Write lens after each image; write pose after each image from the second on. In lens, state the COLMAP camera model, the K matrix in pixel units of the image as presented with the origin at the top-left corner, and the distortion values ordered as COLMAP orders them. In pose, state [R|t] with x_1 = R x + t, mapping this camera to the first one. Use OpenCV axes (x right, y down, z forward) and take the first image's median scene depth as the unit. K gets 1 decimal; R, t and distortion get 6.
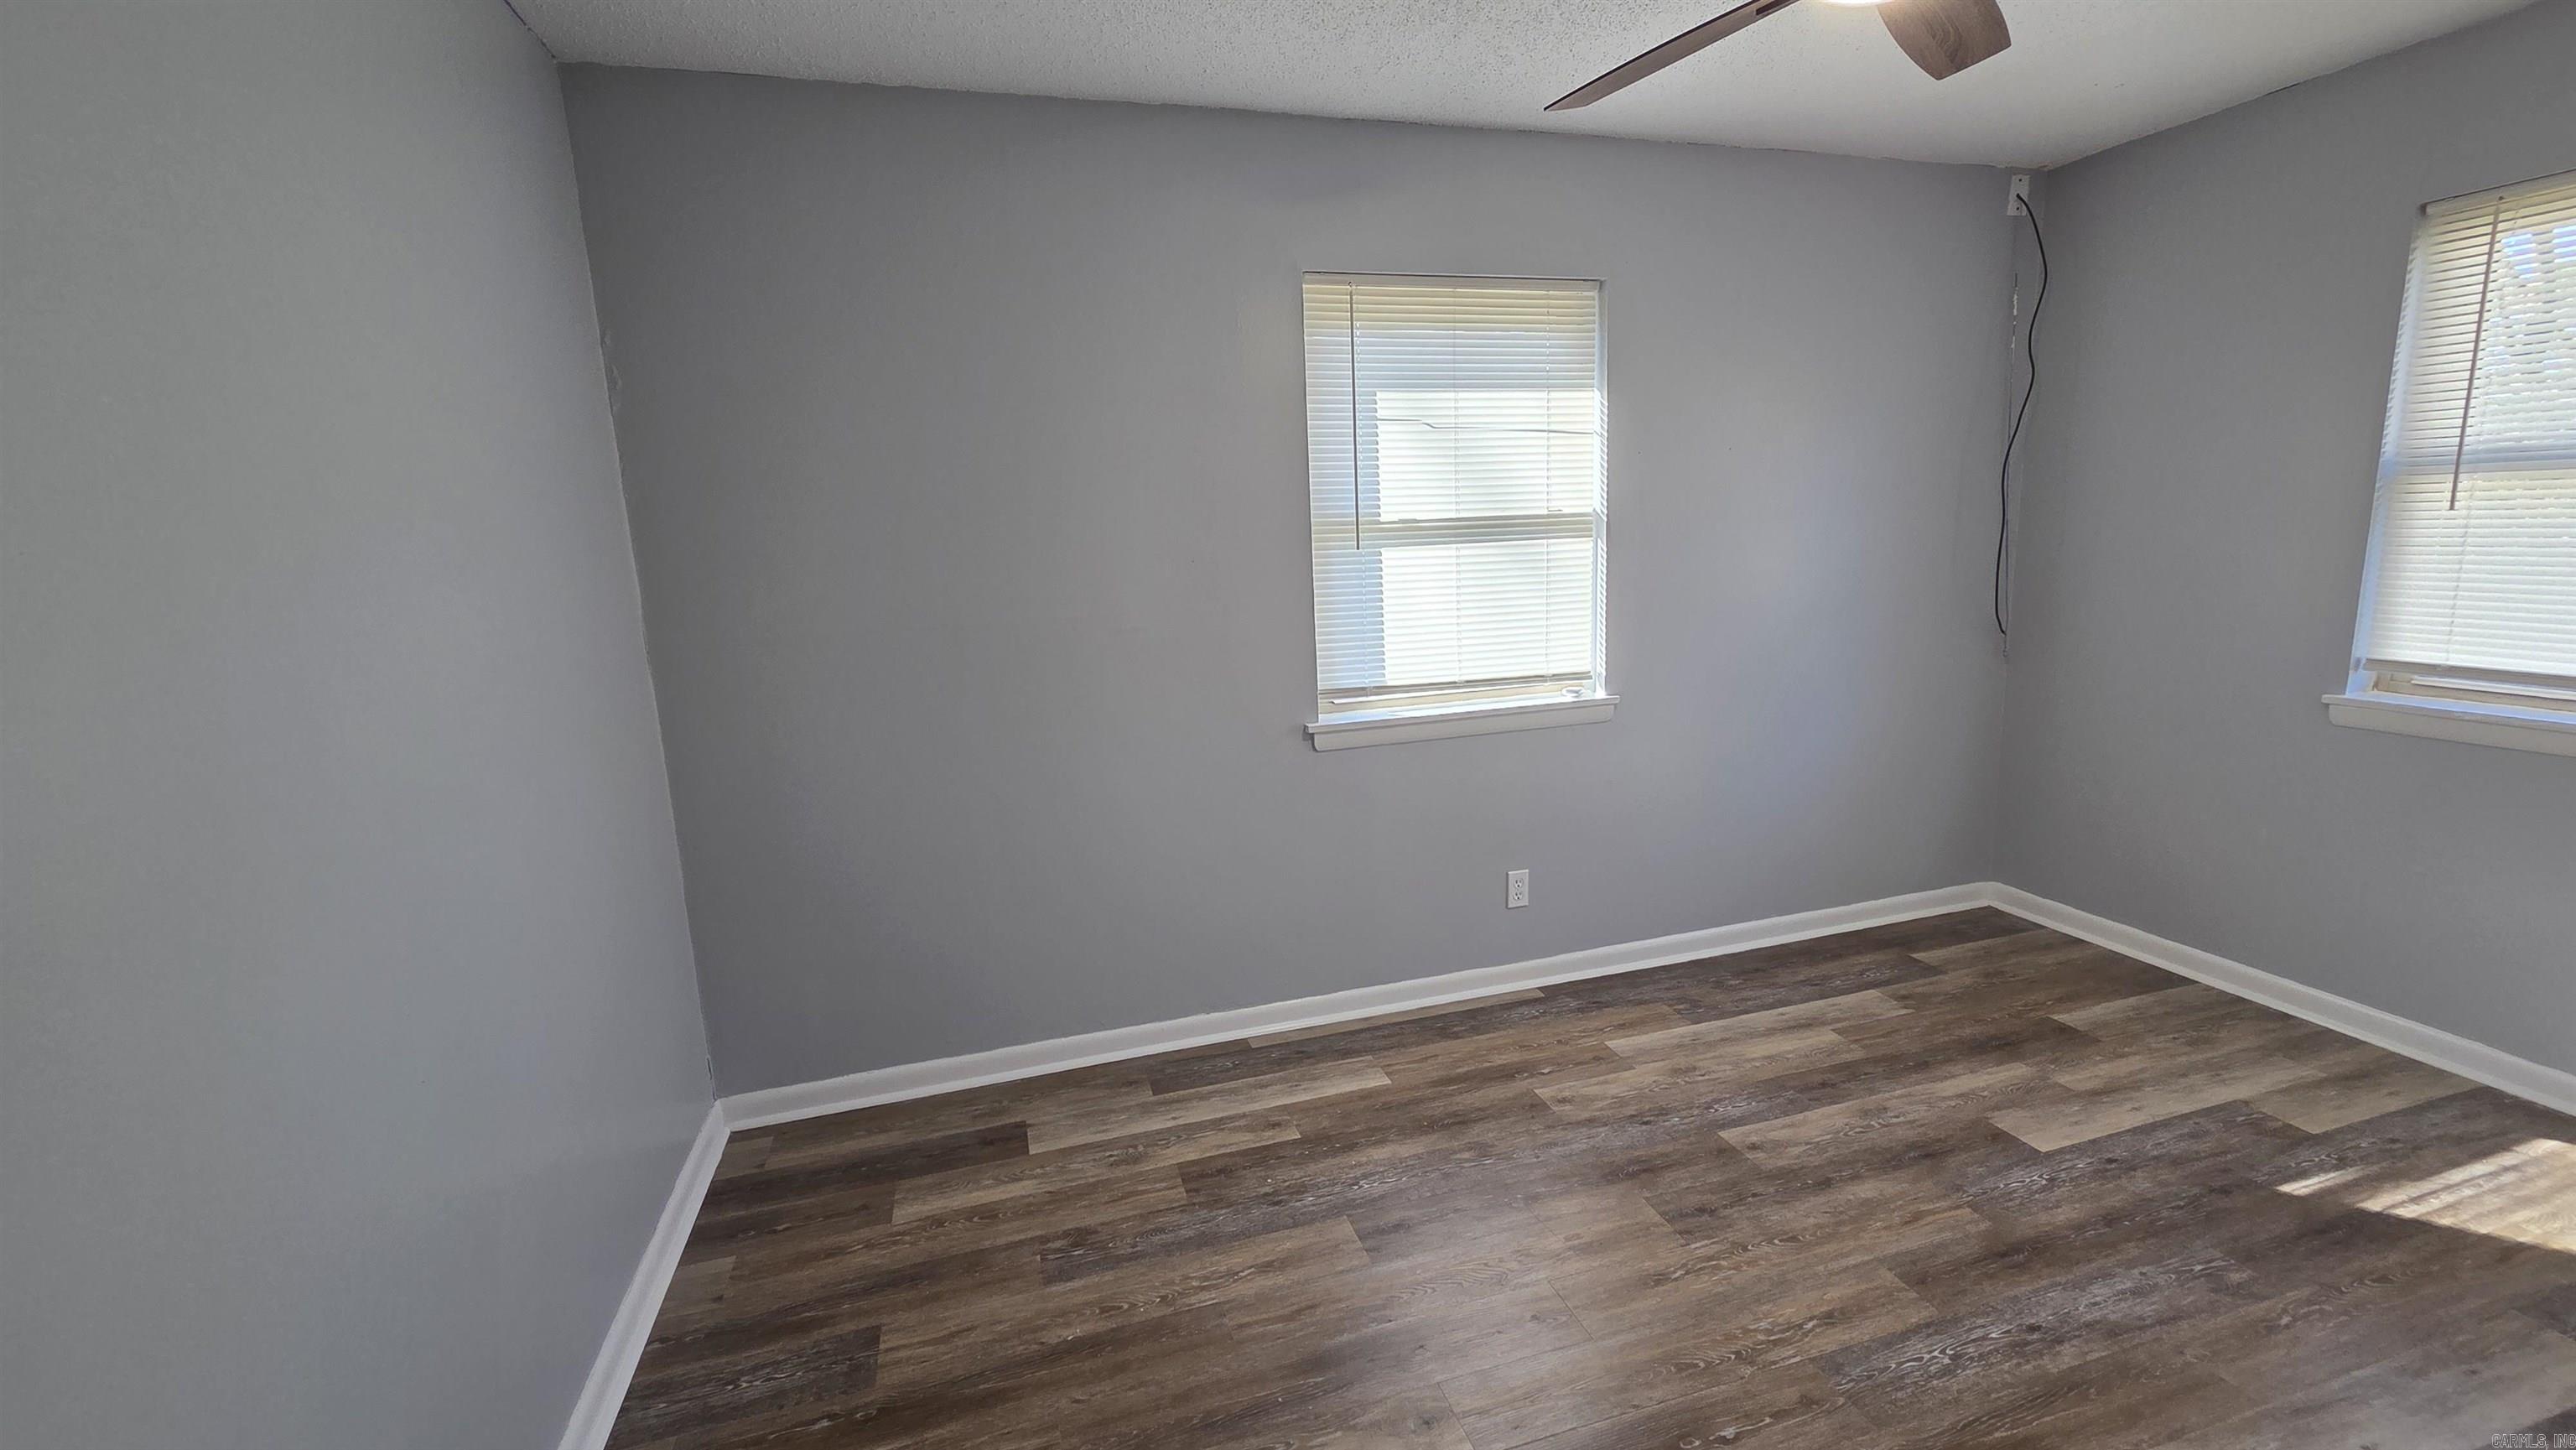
lens RADIAL K [[1128.8, 0, 1301.6], [0, 1128.8, 731.4], [0, 0, 1]] dist [-0.000886, -0.000588]
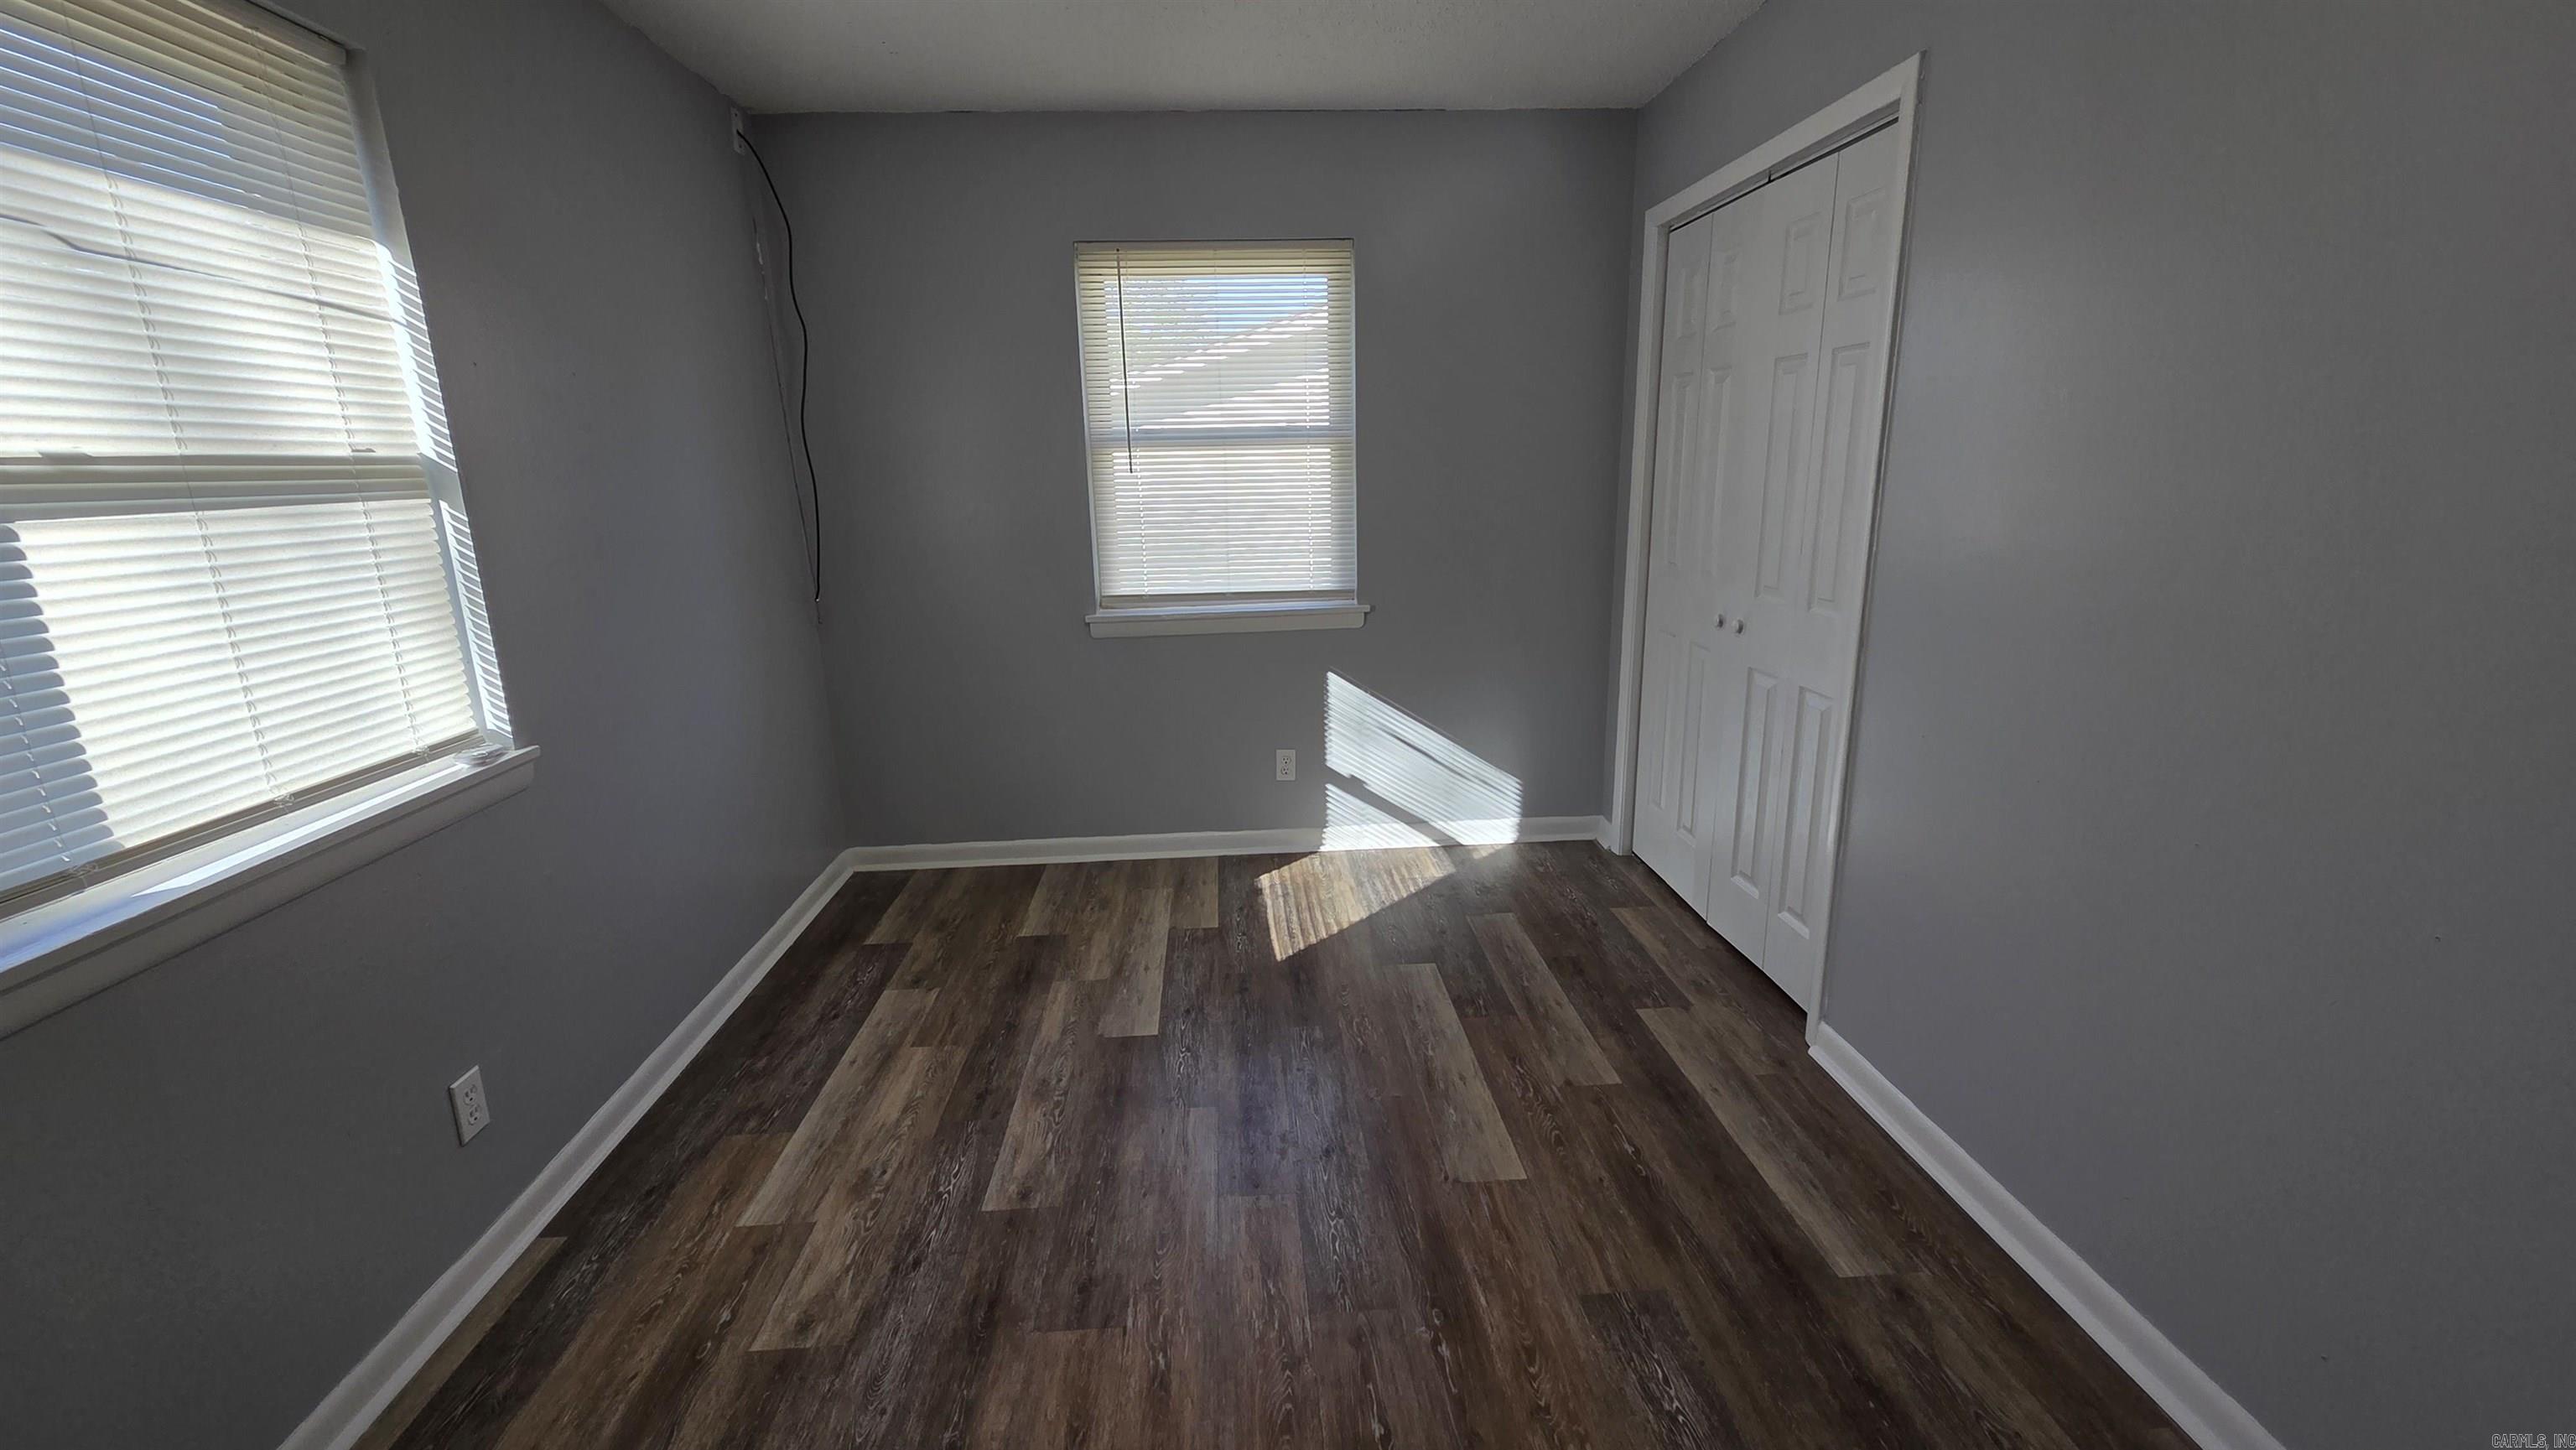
lens RADIAL K [[1058.0, 0, 1285.7], [0, 1058.0, 718.3], [0, 0, 1]] dist [-0.000854, -0.000260]
pose [[0.207642, -0.198676, 0.957817, -0.225663], [0.193882, 0.968091, 0.158777, -0.064976], [-0.958799, 0.152734, 0.239536, 0.482310]]
